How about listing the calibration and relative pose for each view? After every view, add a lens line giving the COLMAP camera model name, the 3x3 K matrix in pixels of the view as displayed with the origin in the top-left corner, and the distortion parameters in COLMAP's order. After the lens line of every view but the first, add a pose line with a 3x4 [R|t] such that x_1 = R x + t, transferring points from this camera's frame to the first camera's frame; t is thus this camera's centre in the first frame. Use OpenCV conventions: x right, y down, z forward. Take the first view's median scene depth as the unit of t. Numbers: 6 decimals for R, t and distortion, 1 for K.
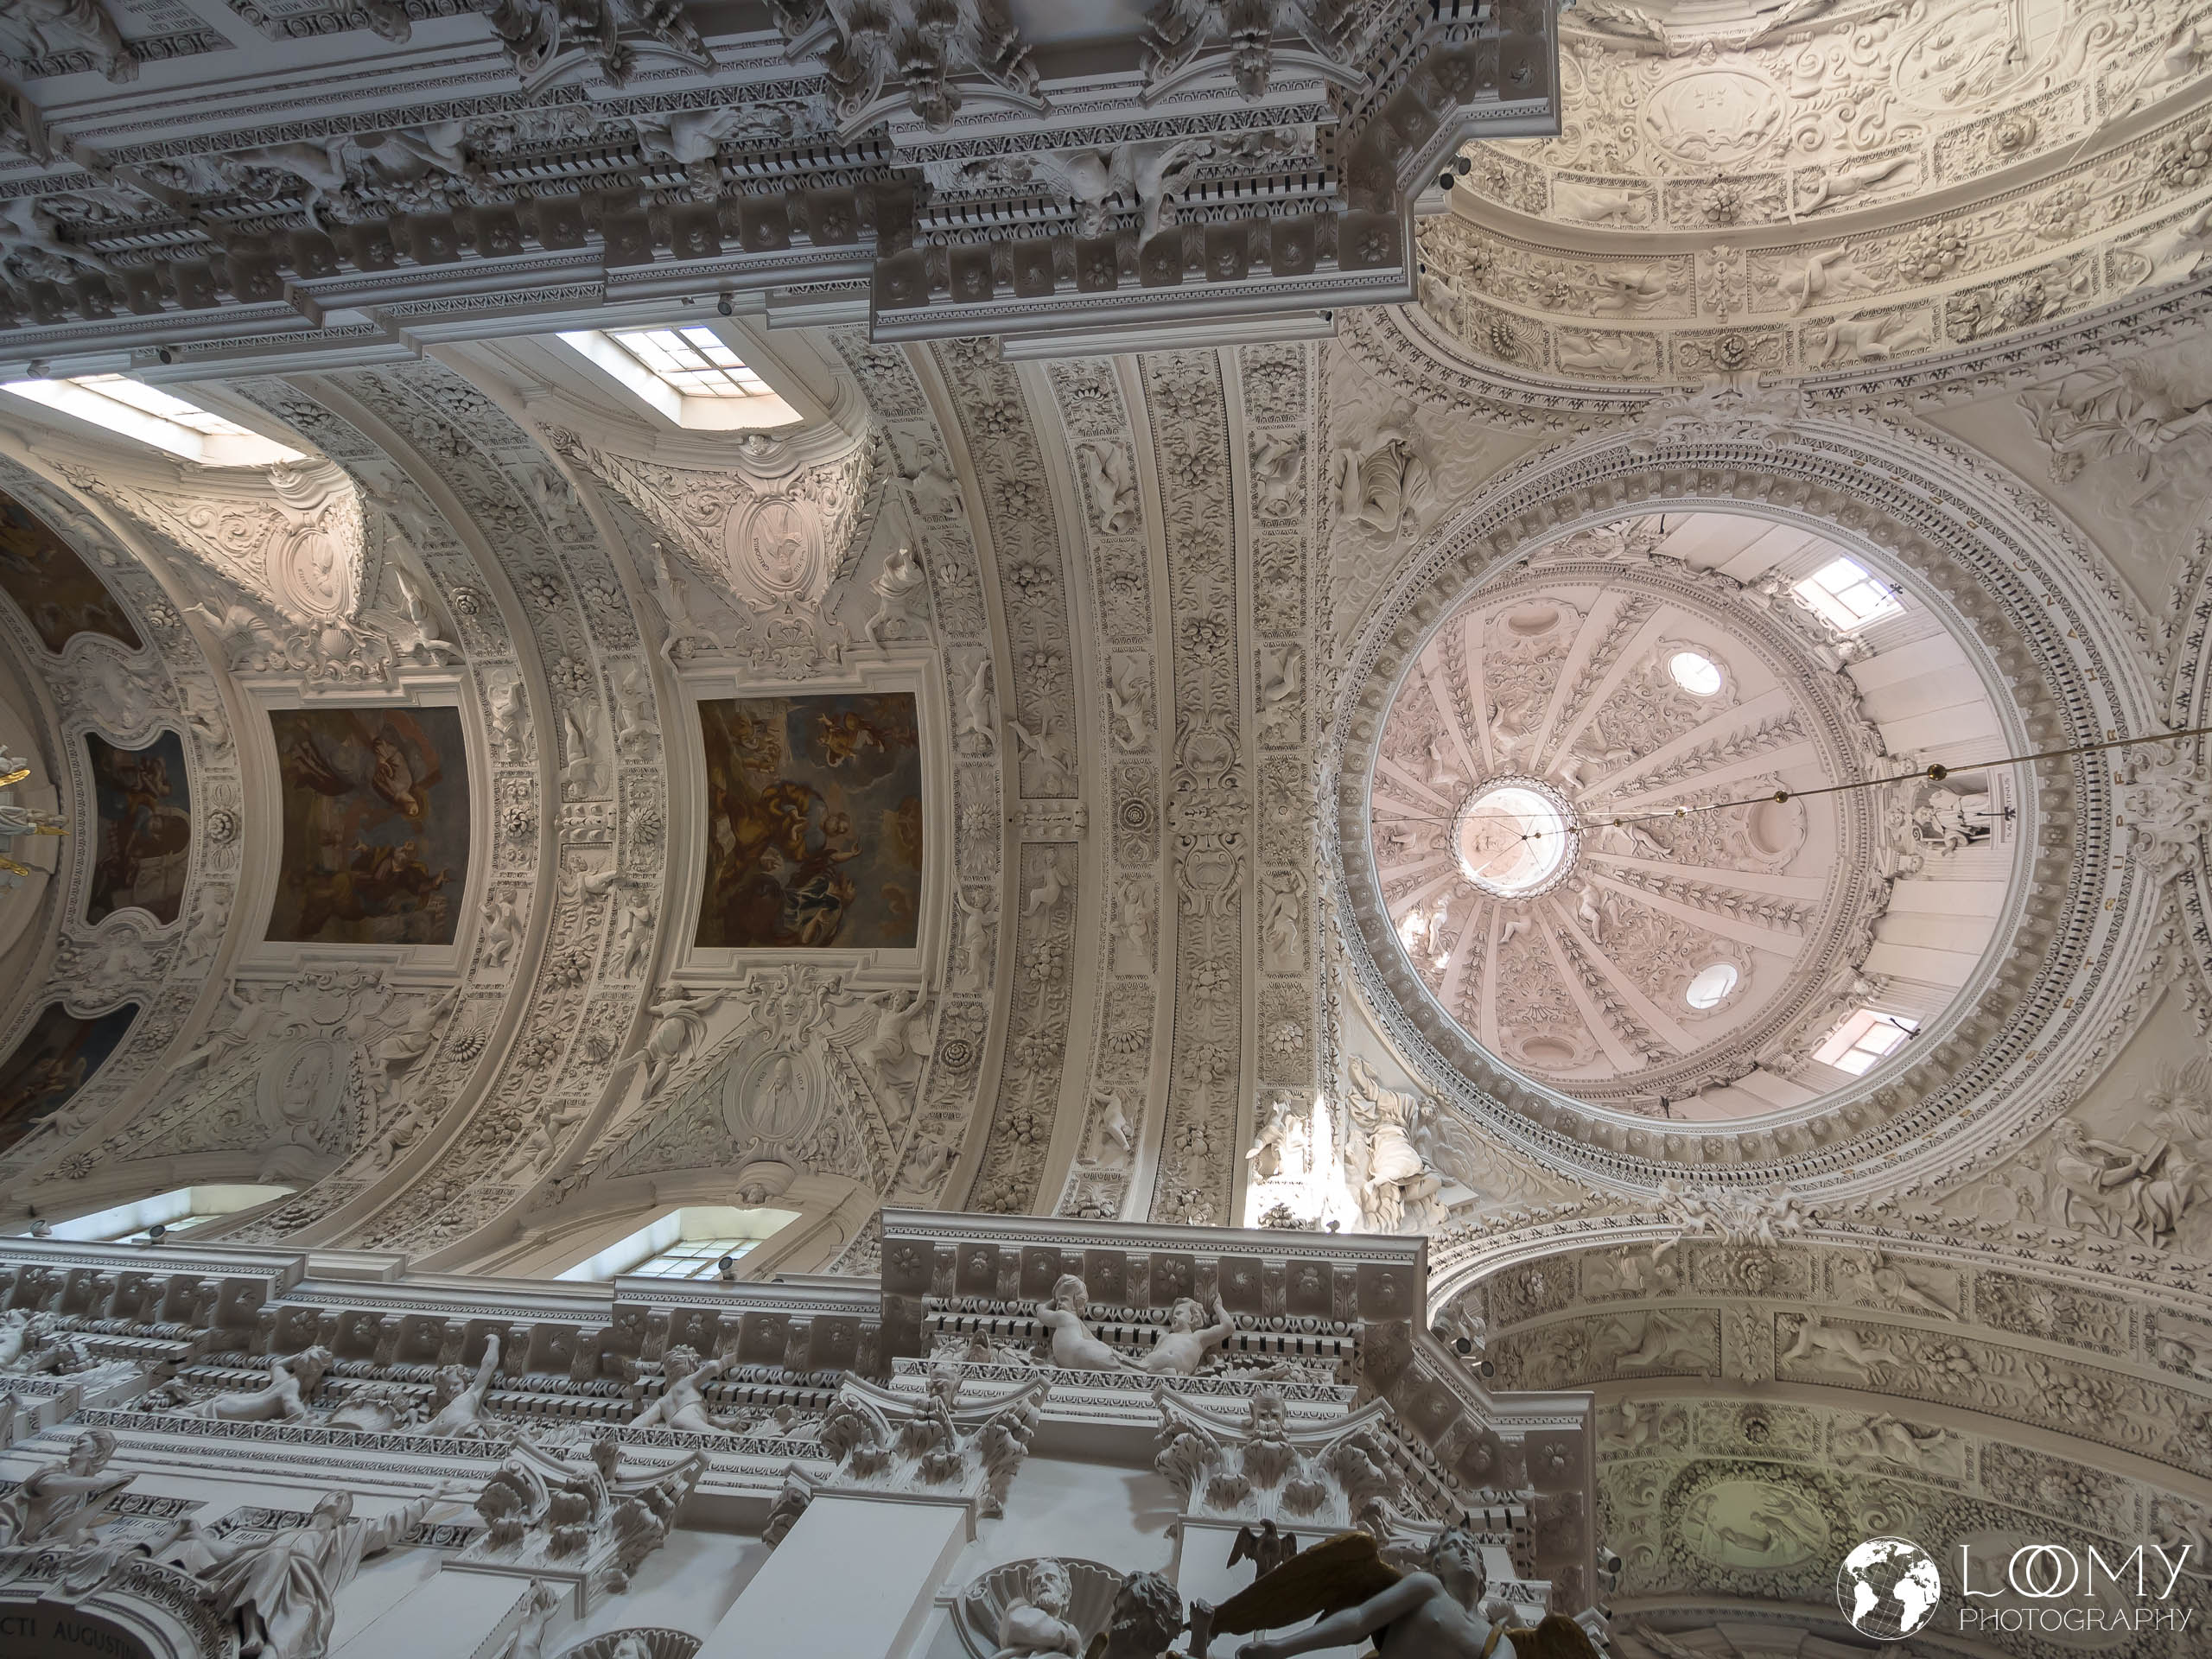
lens RADIAL K [[1186.3, 0, 1112.1], [0, 1186.3, 839.8], [0, 0, 1]] dist [-0.006447, -0.006211]
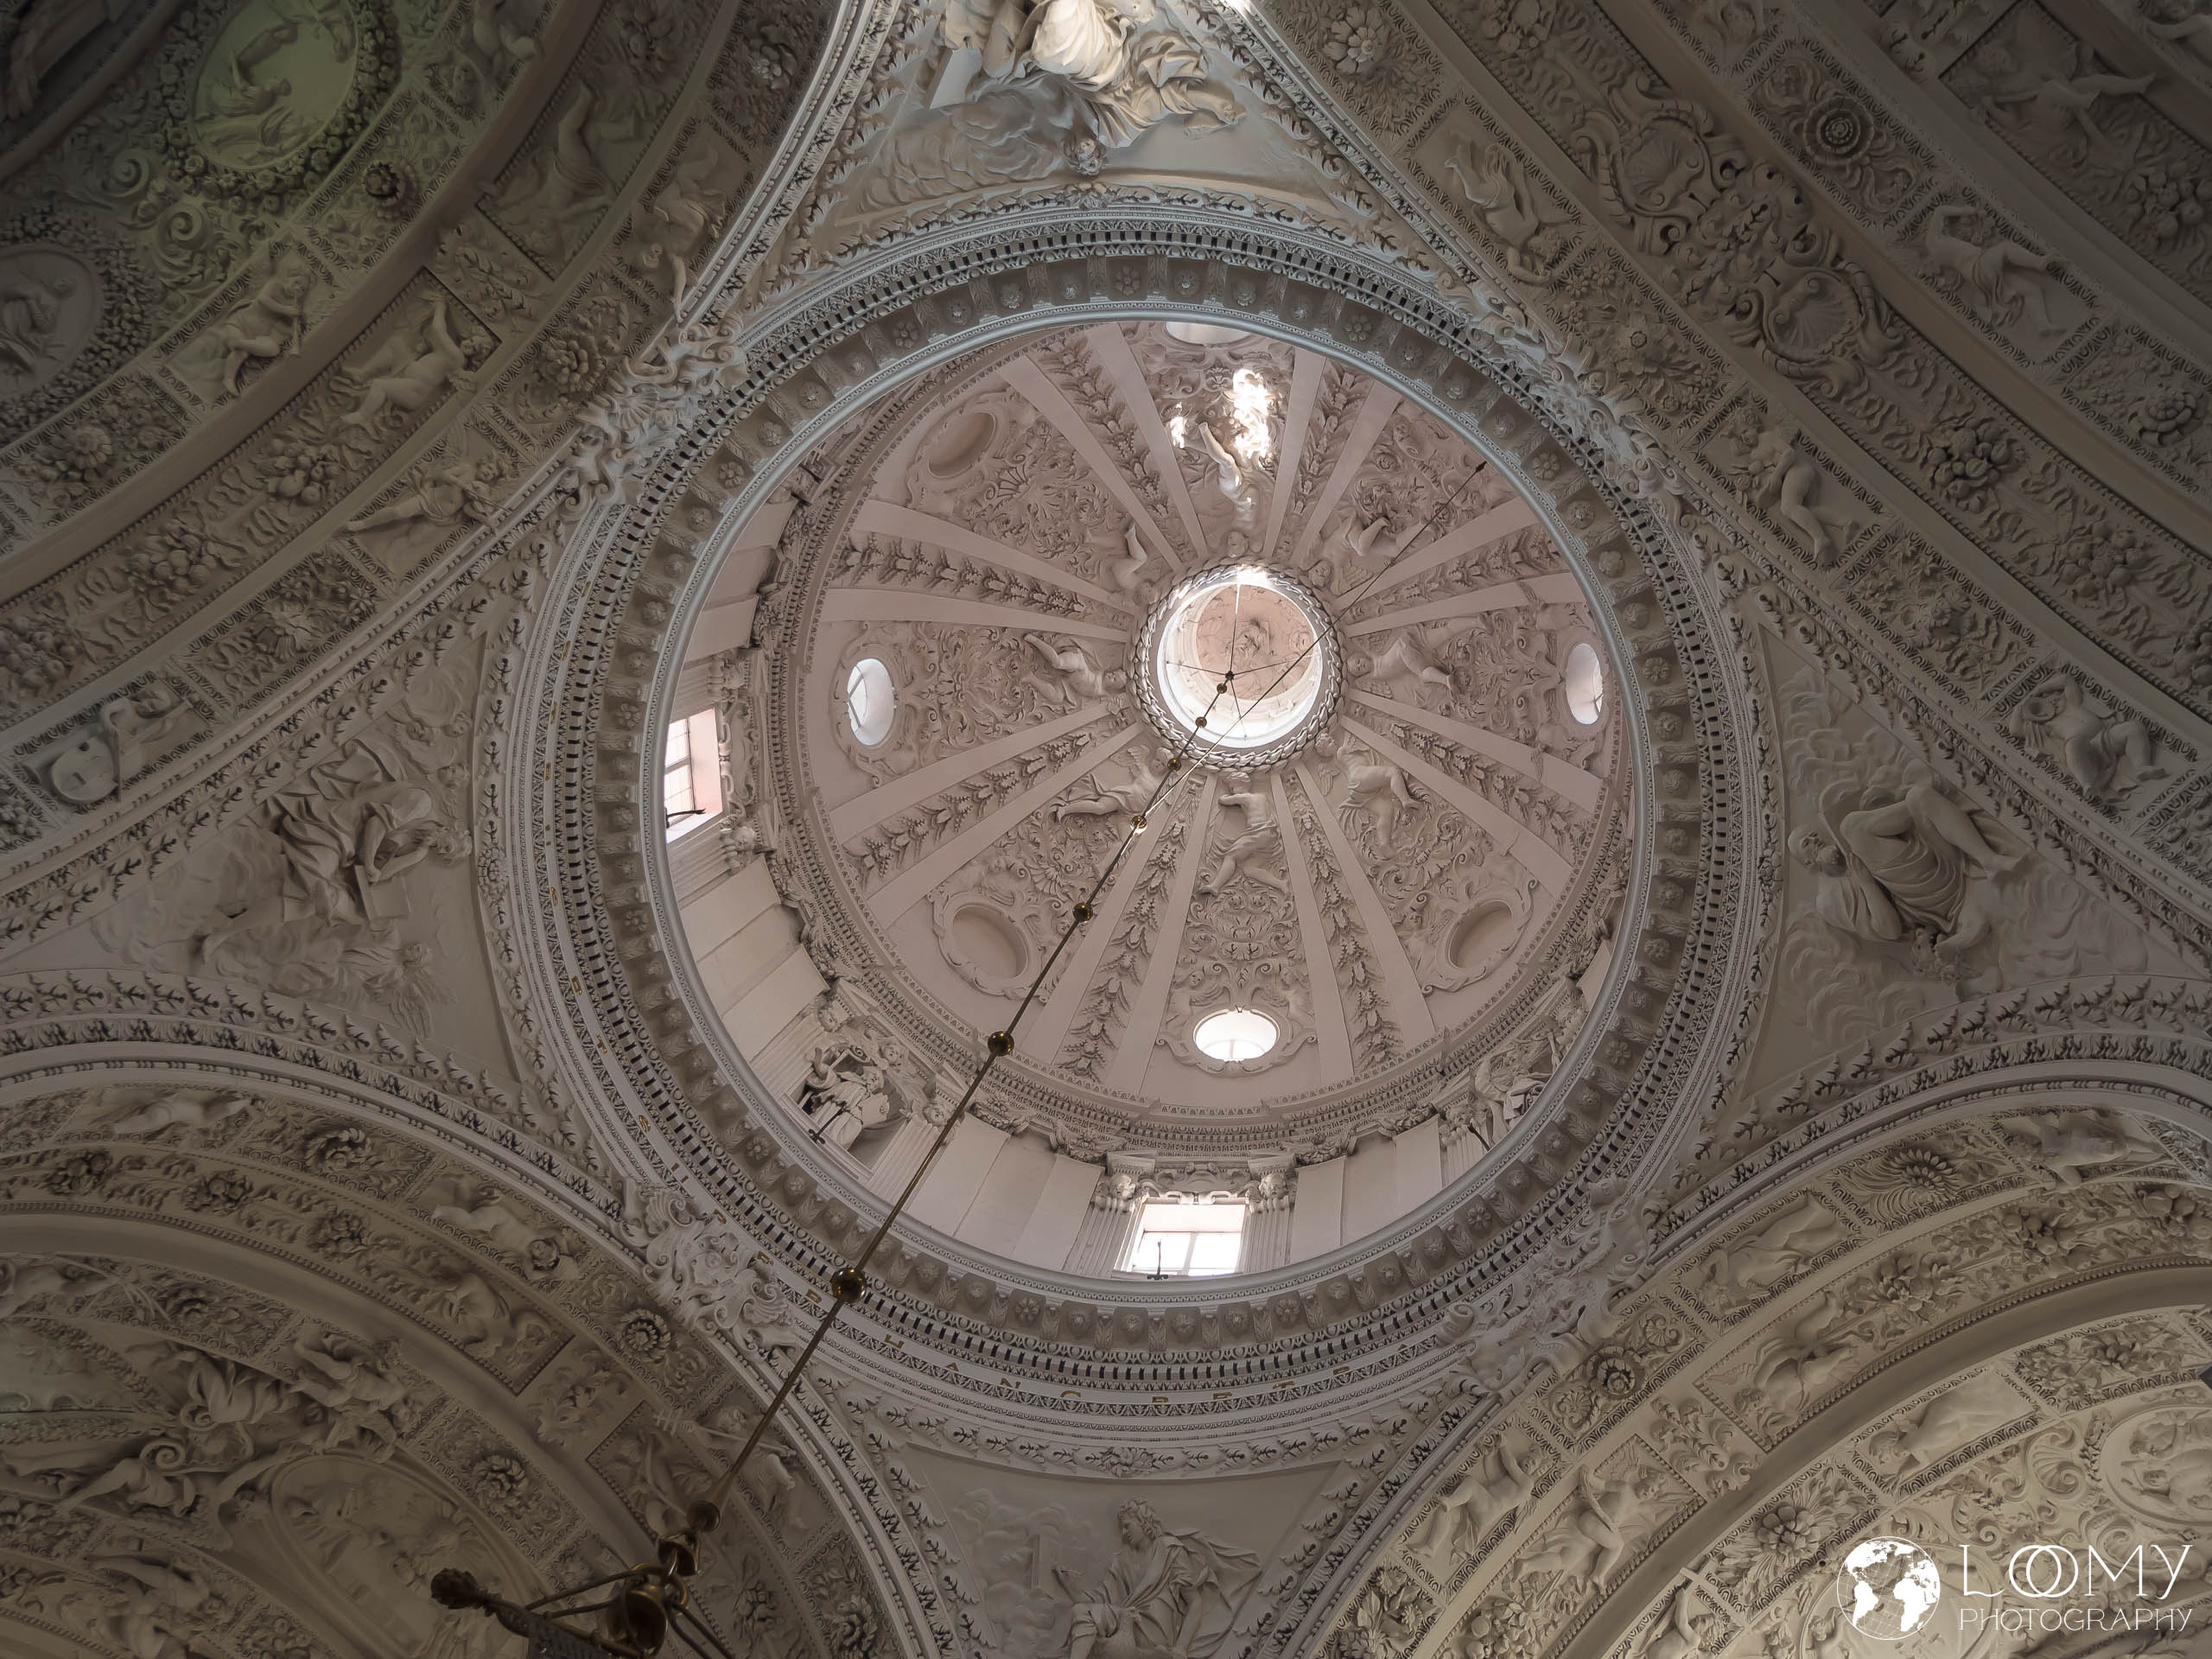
lens RADIAL K [[2058.6, 0, 1125.2], [0, 2058.6, 827.0], [0, 0, 1]] dist [-0.001874, 0.000000]
pose [[-0.665138, 0.653170, 0.361884, 0.109712], [-0.705535, -0.708444, -0.018083, 0.000287], [0.244563, -0.267349, 0.932048, -0.014715]]
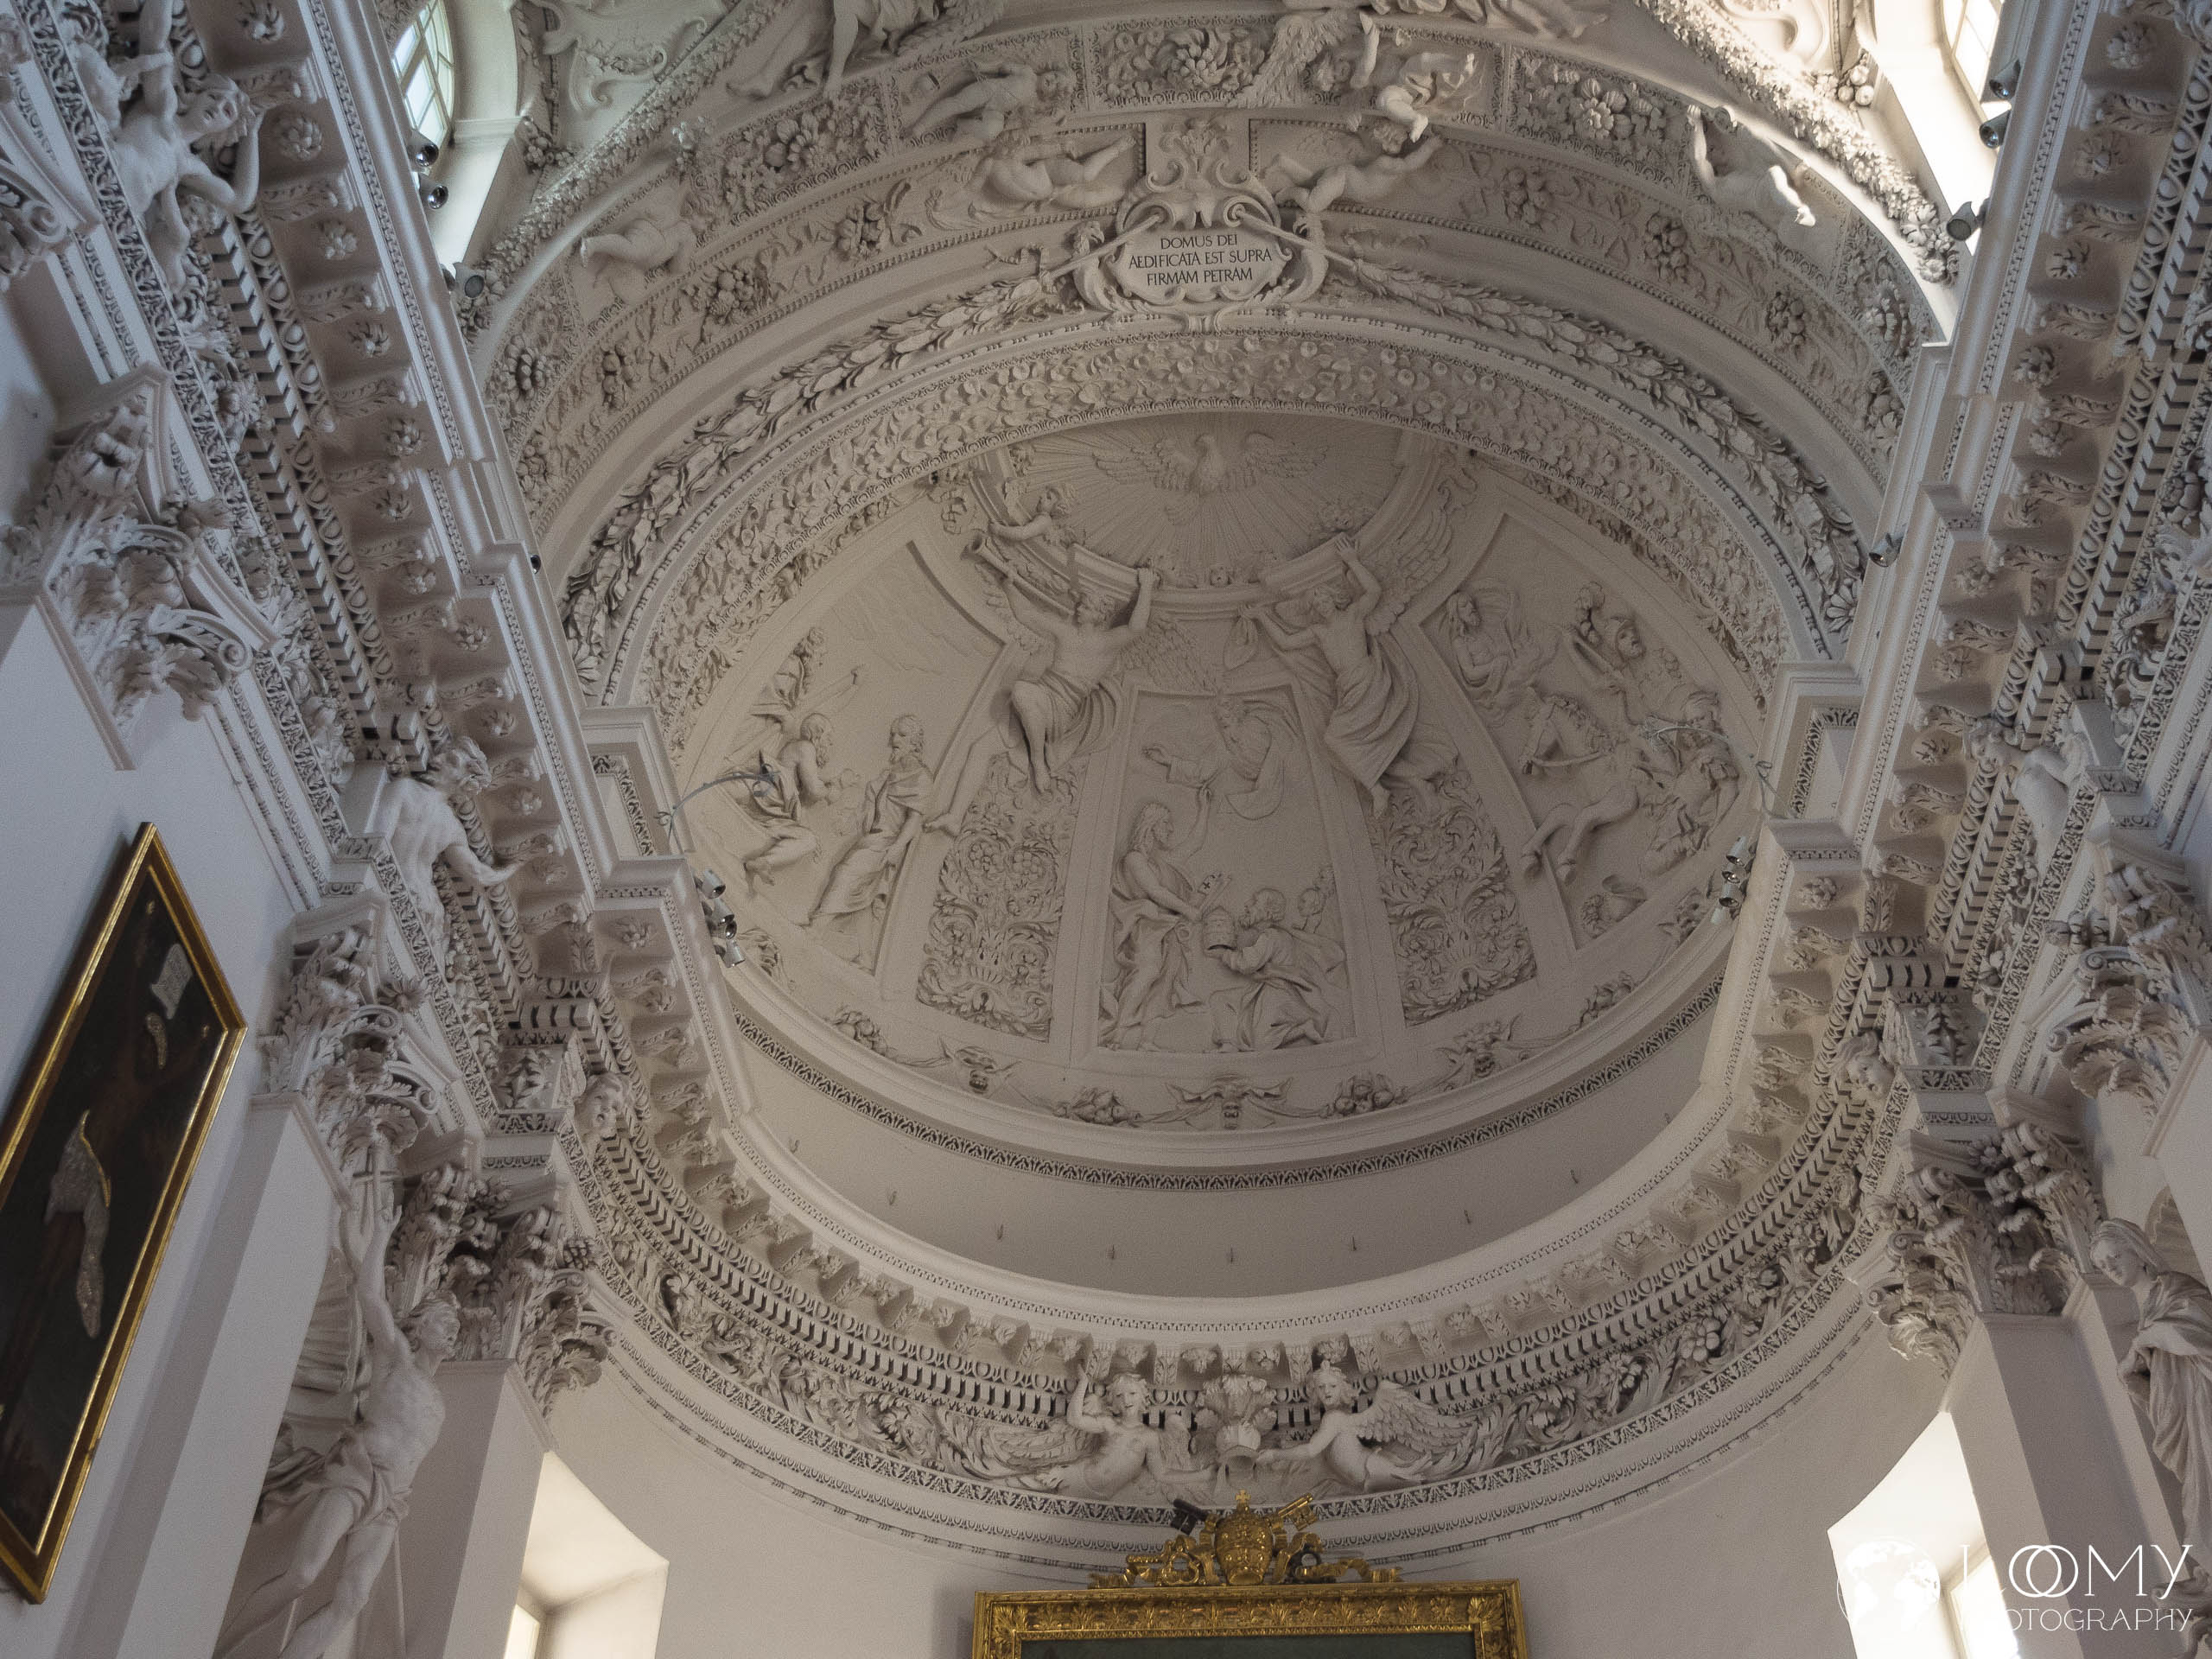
lens RADIAL K [[2318.2, 0, 1152.5], [0, 2318.2, 816.3], [0, 0, 1]] dist [-0.018585, 0.000000]
pose [[0.030632, 0.578356, 0.815209, 0.511102], [-0.999359, 0.002610, 0.035700, -0.057669], [0.018520, -0.815780, 0.578065, -0.078253]]
